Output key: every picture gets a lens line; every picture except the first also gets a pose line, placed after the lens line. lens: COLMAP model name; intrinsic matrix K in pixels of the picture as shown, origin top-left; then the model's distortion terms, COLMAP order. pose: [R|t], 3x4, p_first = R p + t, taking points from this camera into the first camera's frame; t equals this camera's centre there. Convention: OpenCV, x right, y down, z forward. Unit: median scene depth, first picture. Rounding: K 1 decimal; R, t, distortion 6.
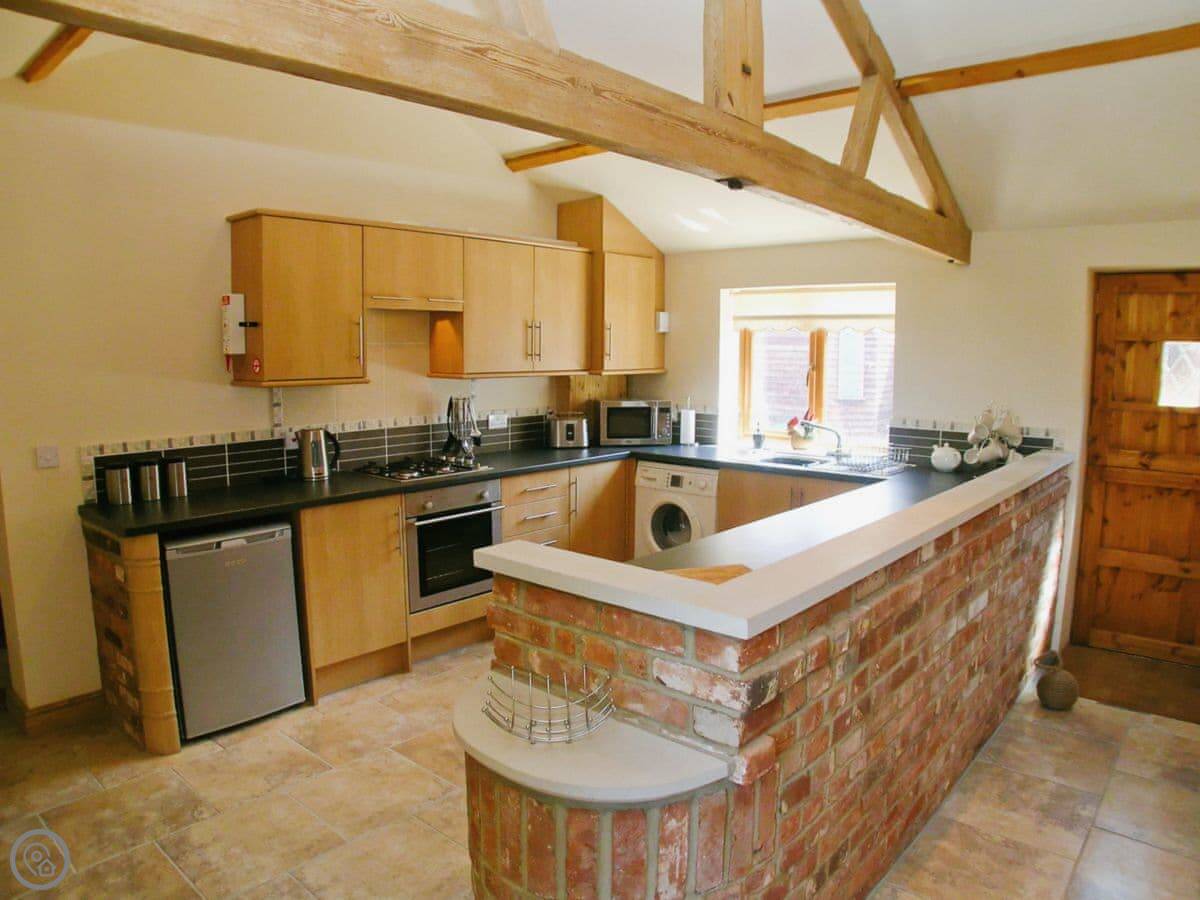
lens RADIAL K [[823.7, 0, 601.0], [0, 823.7, 435.3], [0, 0, 1]] dist [-0.188059, 0.067927]
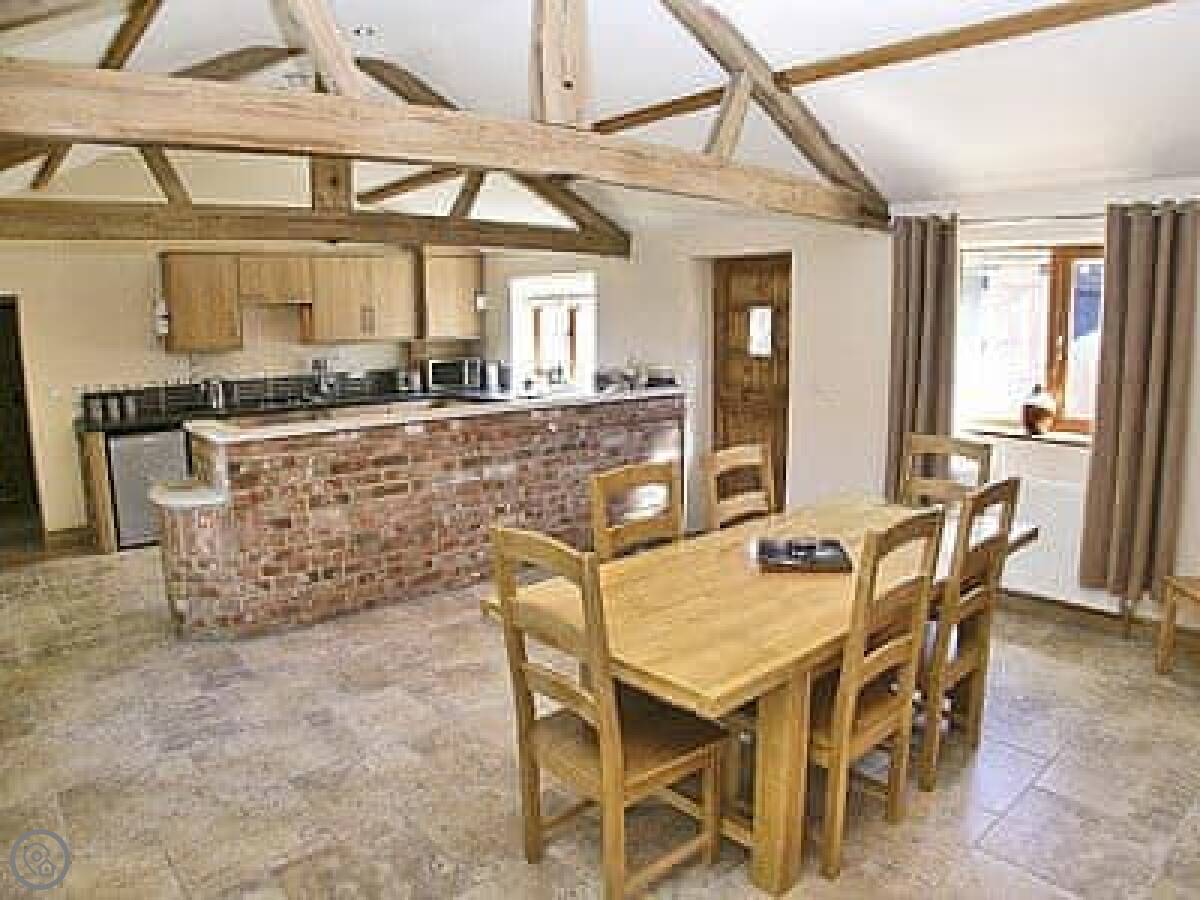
lens RADIAL K [[843.8, 0, 600.0], [0, 843.8, 450.0], [0, 0, 1]] dist [-0.121618, 0.003513]
pose [[0.986873, 0.007036, -0.161342, 0.707570], [0.002579, 0.998236, 0.059309, 0.043242], [0.161475, -0.058946, 0.985115, -0.557470]]
